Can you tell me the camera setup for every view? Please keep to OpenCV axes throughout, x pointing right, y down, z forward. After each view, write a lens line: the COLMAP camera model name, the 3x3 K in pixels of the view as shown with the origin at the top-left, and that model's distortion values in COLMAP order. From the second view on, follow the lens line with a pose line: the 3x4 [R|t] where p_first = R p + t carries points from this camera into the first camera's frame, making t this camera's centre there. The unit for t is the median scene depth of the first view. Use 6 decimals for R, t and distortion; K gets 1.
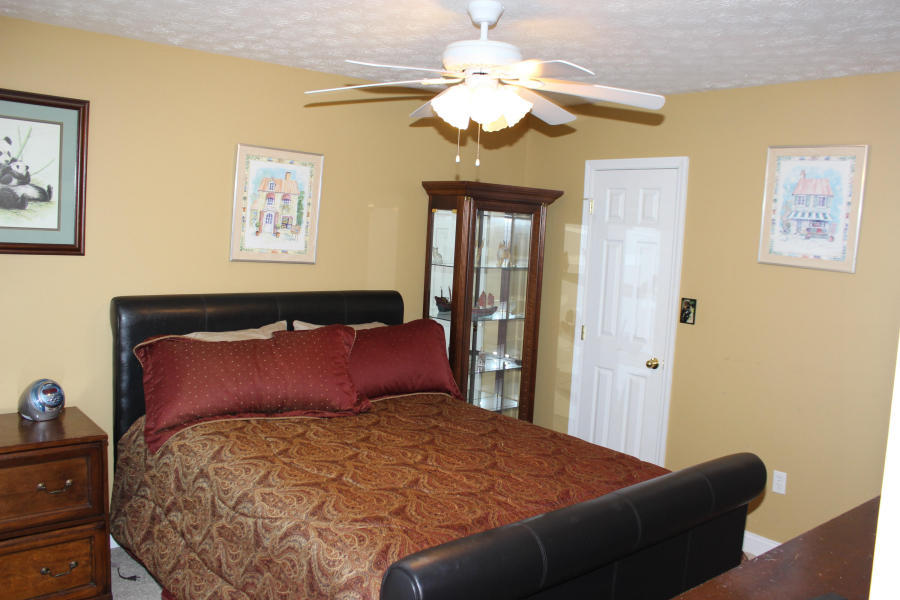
lens RADIAL K [[749.3, 0, 451.5], [0, 749.3, 300.5], [0, 0, 1]] dist [-0.153583, 0.134637]
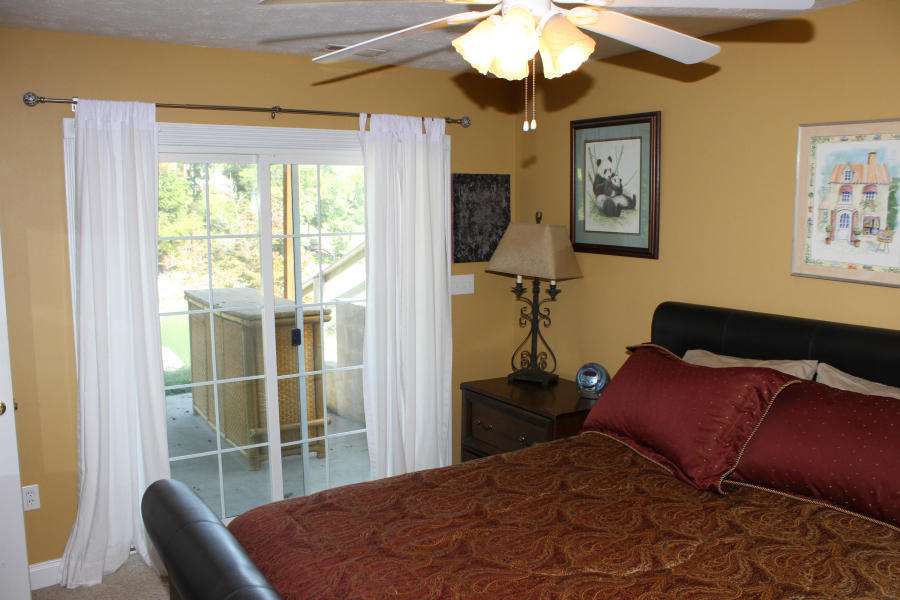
lens RADIAL K [[749.3, 0, 451.1], [0, 749.3, 297.3], [0, 0, 1]] dist [-0.153583, 0.134637]
pose [[-0.107183, 0.067199, -0.991966, 0.508049], [-0.103998, 0.991482, 0.078404, -0.052465], [0.988785, 0.111566, -0.099282, 0.710058]]
